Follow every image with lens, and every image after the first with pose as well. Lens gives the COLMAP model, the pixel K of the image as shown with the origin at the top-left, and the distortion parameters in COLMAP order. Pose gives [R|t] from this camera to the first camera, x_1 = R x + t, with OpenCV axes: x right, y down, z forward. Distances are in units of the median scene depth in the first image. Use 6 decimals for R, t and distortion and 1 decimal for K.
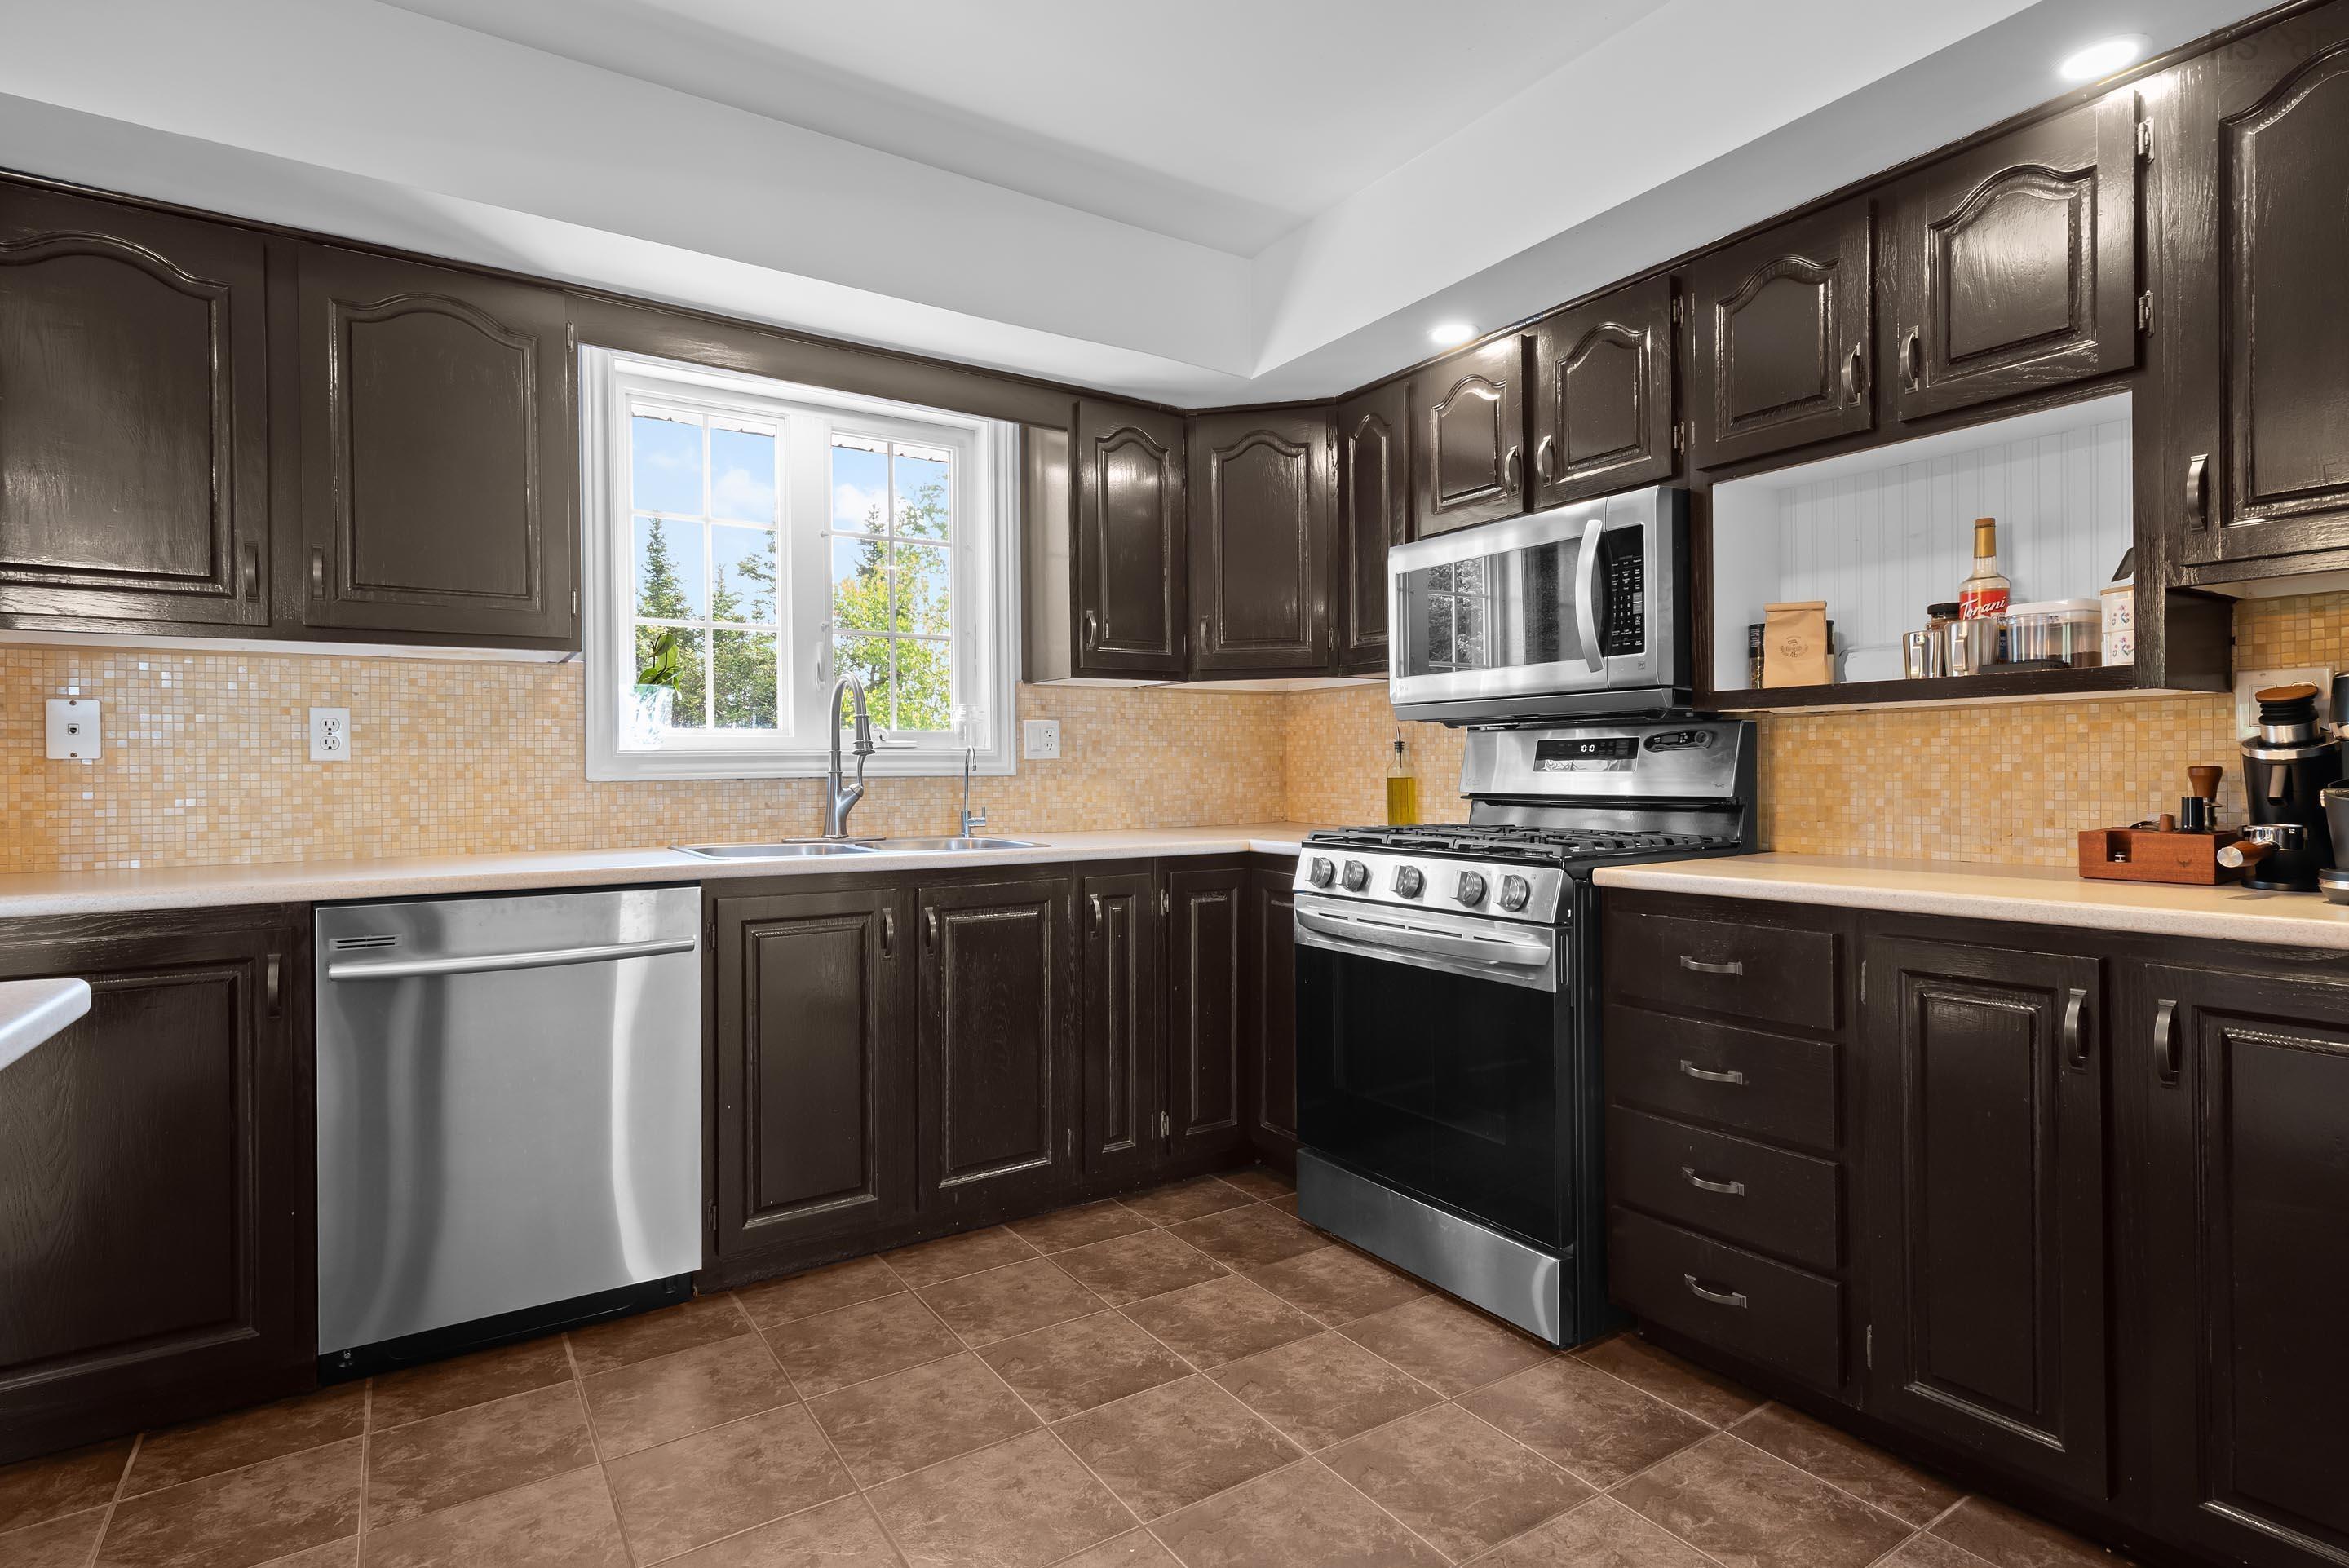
lens RADIAL K [[1174.7, 0, 1173.4], [0, 1174.7, 777.6], [0, 0, 1]] dist [0.002717, -0.000893]
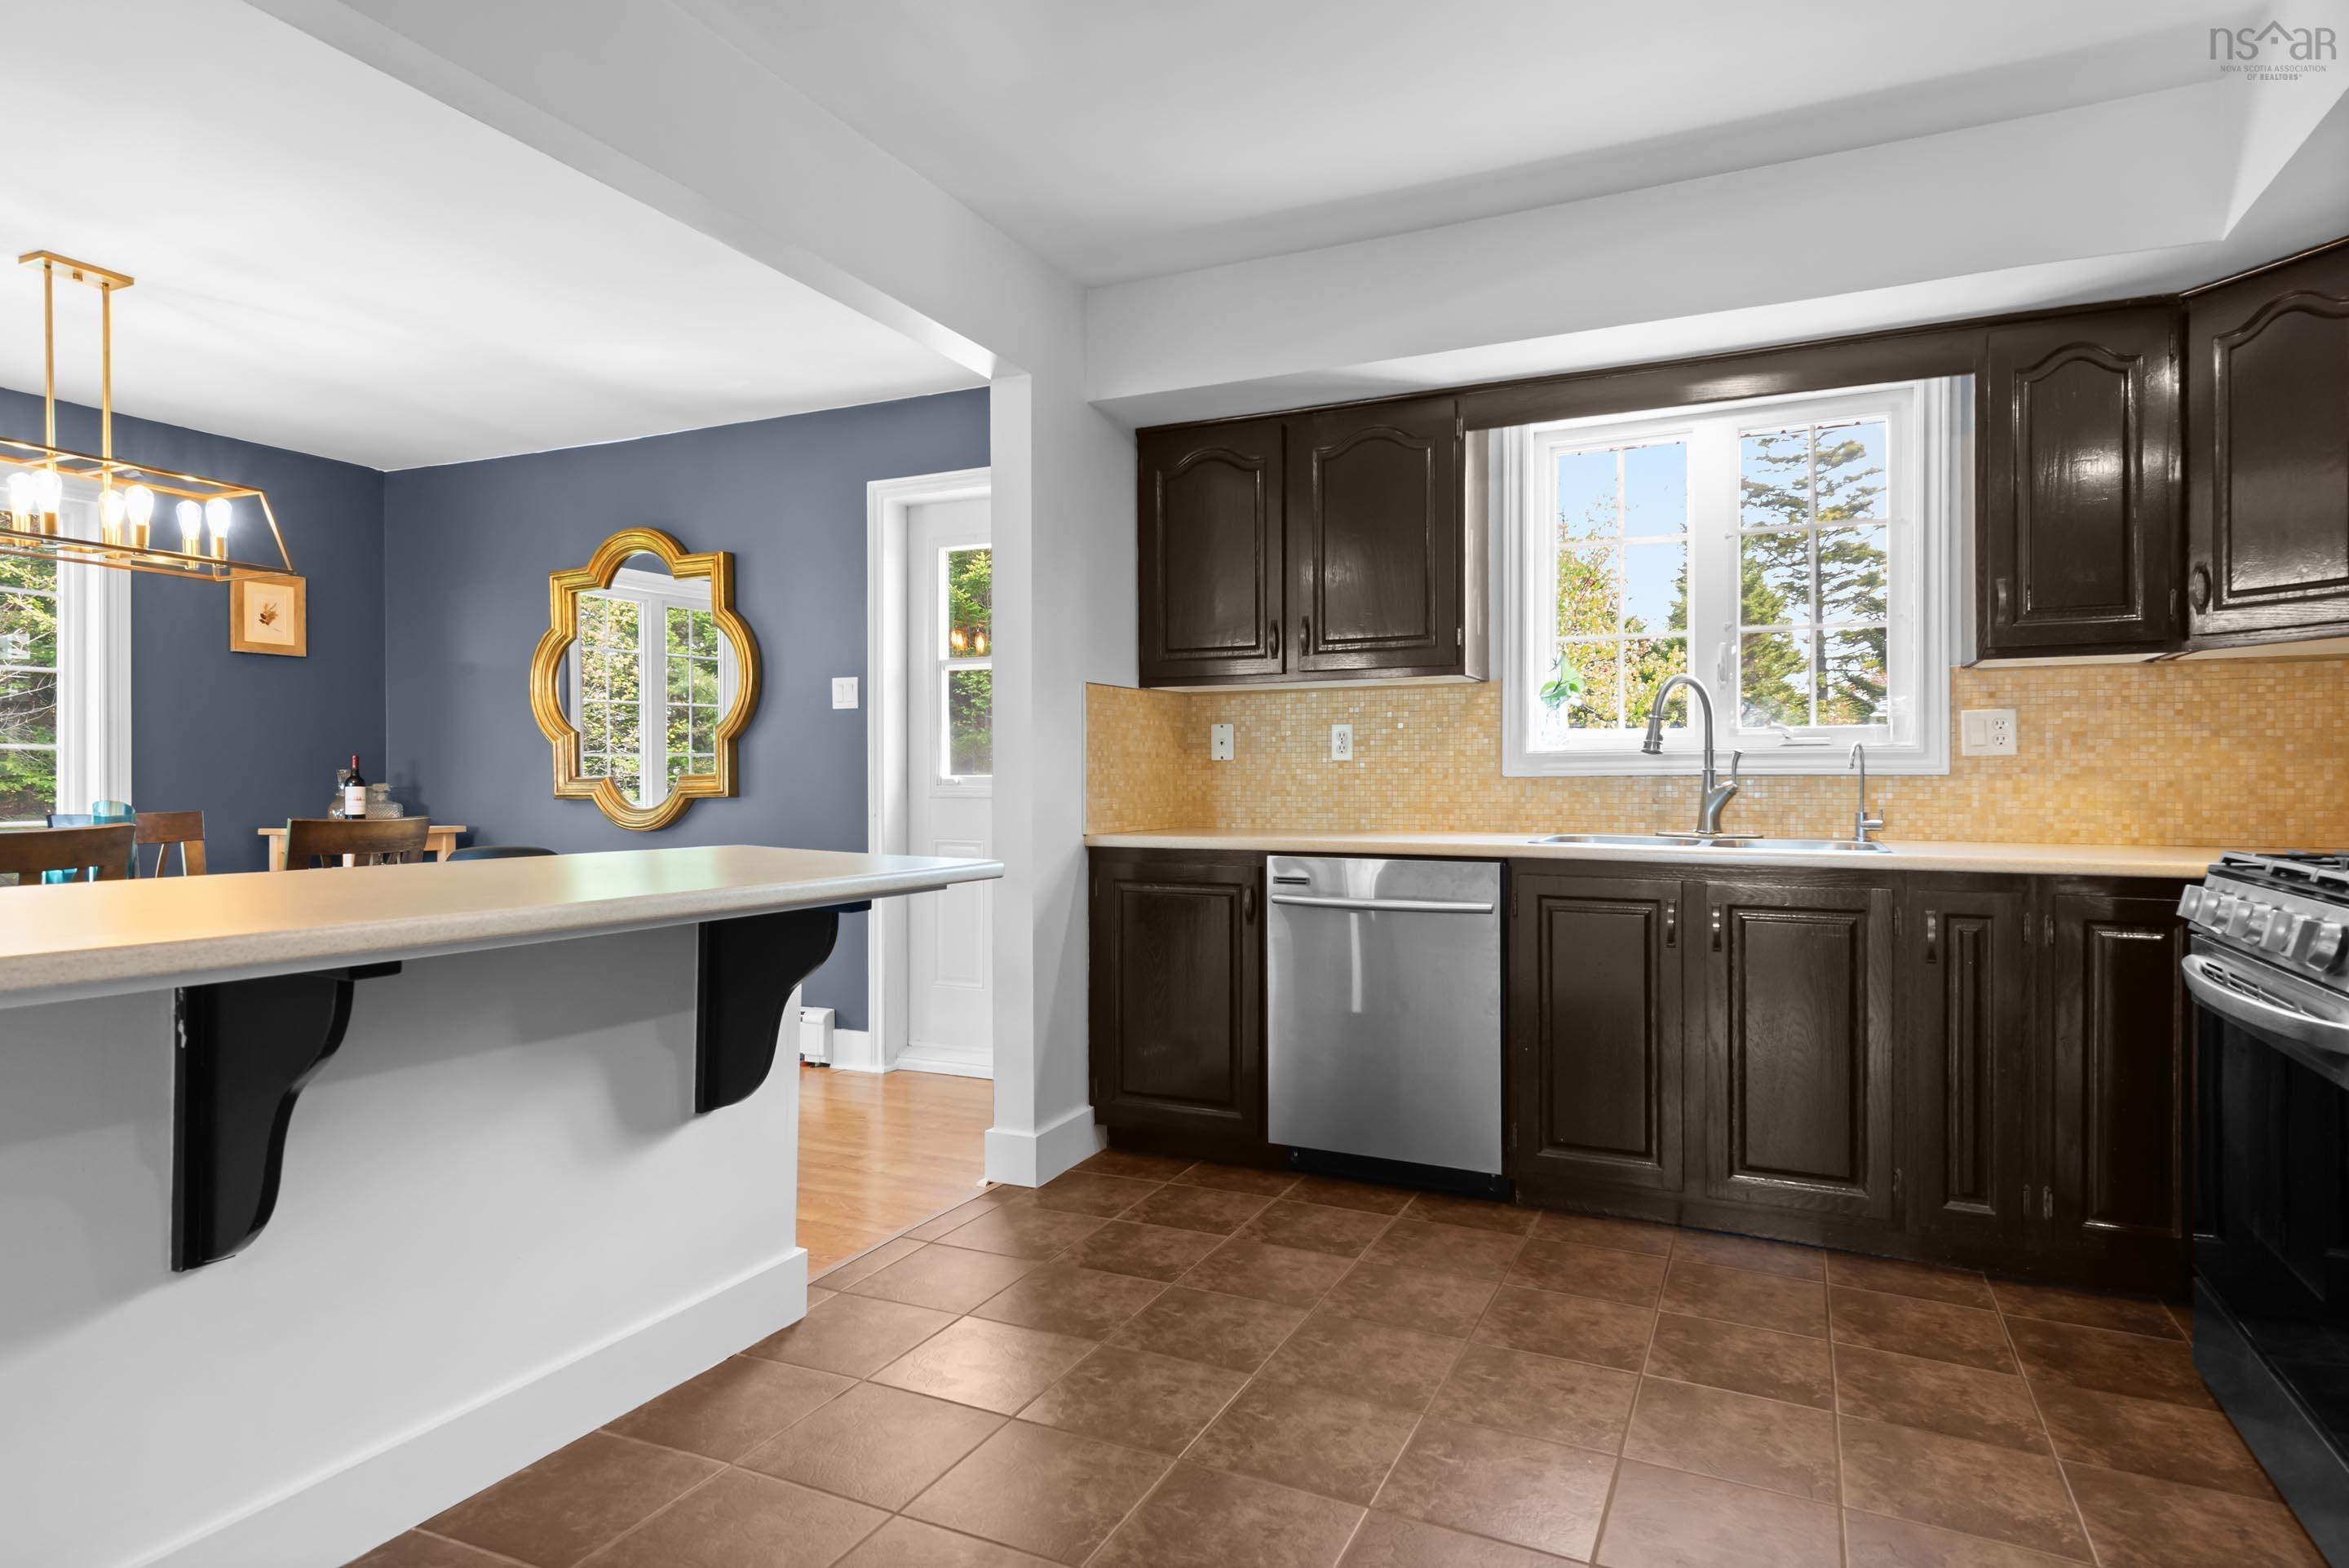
lens RADIAL K [[1343.9, 0, 1171.6], [0, 1343.9, 777.0], [0, 0, 1]] dist [0.004501, -0.002806]
pose [[0.490712, 0.007816, -0.871287, 0.578015], [-0.007569, 0.999960, 0.004707, -0.000421], [0.871289, 0.004285, 0.490752, 0.010277]]
